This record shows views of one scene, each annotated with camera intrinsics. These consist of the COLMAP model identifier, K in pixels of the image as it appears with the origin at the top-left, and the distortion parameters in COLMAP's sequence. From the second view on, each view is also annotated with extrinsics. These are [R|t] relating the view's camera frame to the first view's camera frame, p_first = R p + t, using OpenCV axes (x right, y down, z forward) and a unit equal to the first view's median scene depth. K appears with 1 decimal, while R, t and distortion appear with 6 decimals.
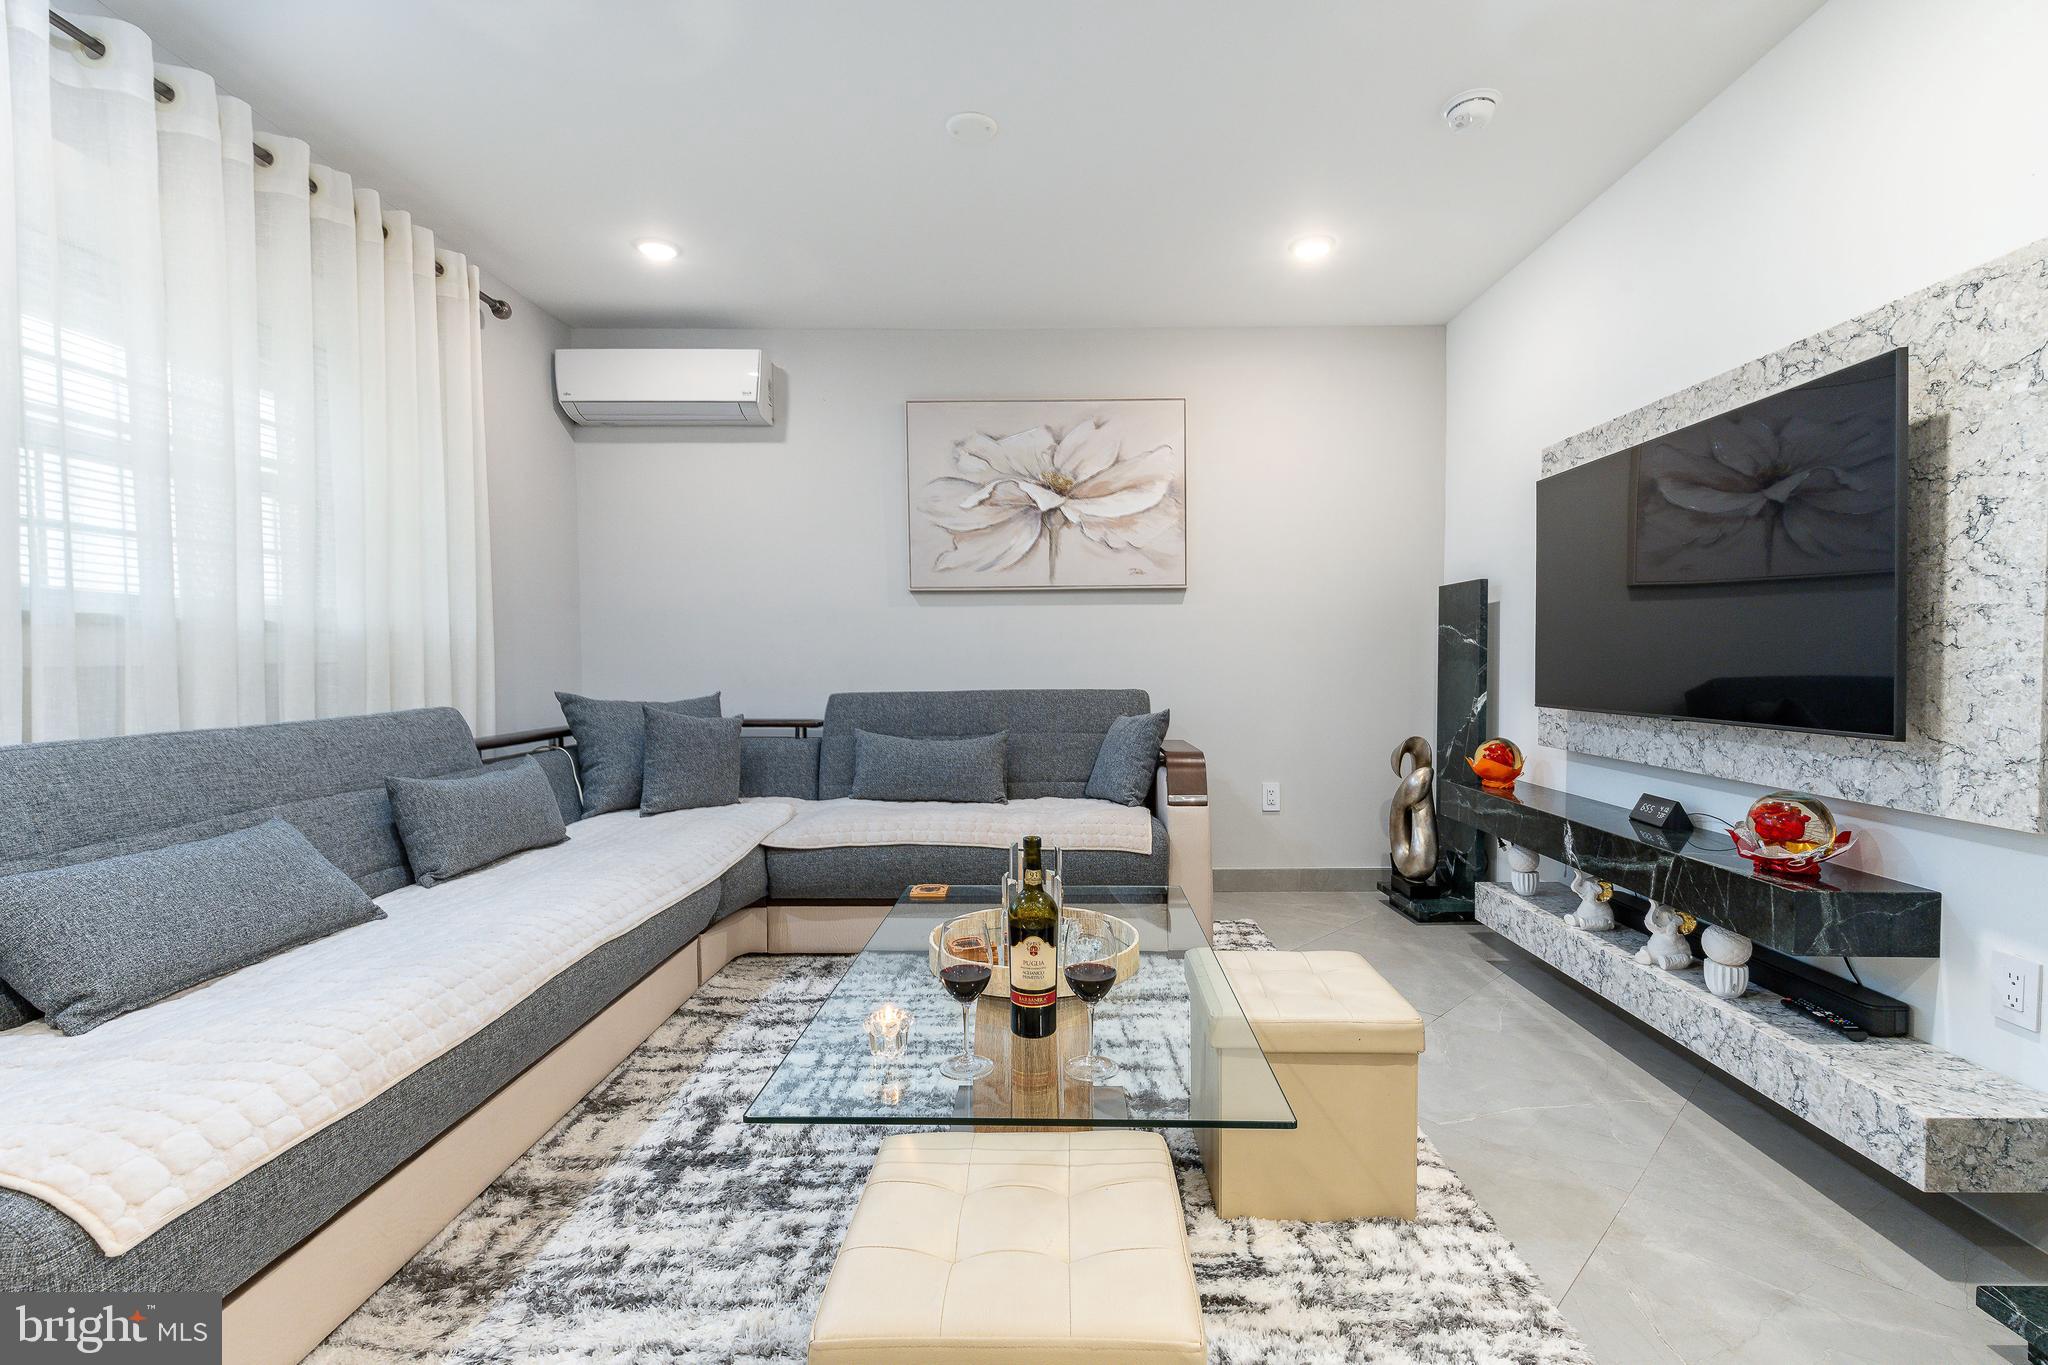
lens RADIAL K [[920.3, 0, 1027.9], [0, 920.3, 684.2], [0, 0, 1]] dist [0.001810, -0.000373]
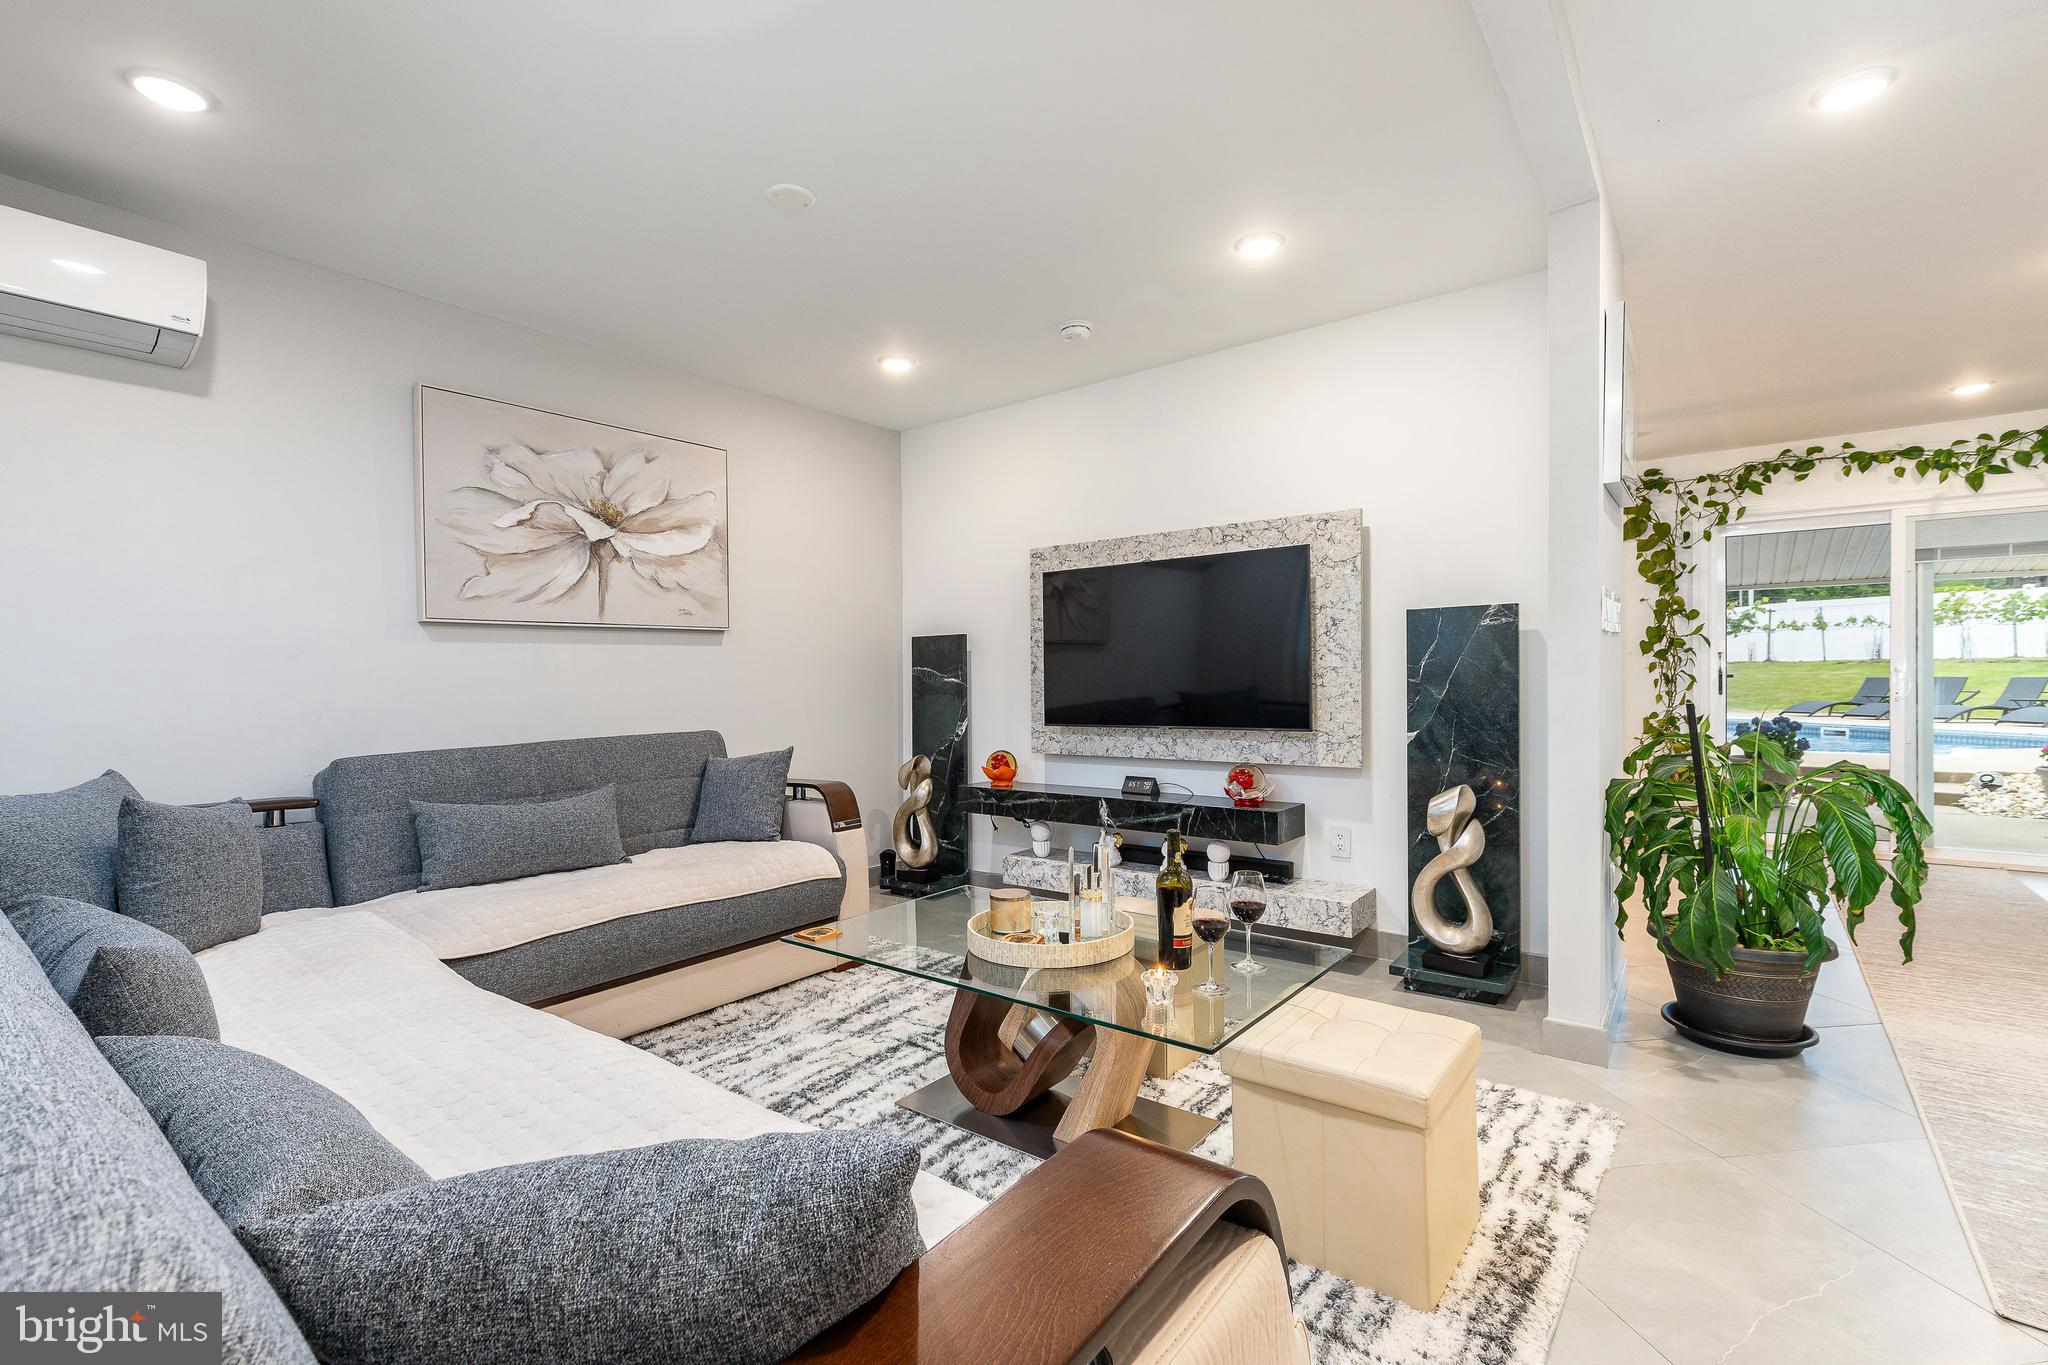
lens RADIAL K [[920.3, 0, 1018.3], [0, 920.3, 678.5], [0, 0, 1]] dist [0.001810, -0.000373]
pose [[0.593496, -0.007821, 0.804799, -0.500243], [0.038492, 0.999084, -0.018677, -0.019539], [-0.803916, 0.042063, 0.593254, 0.130722]]
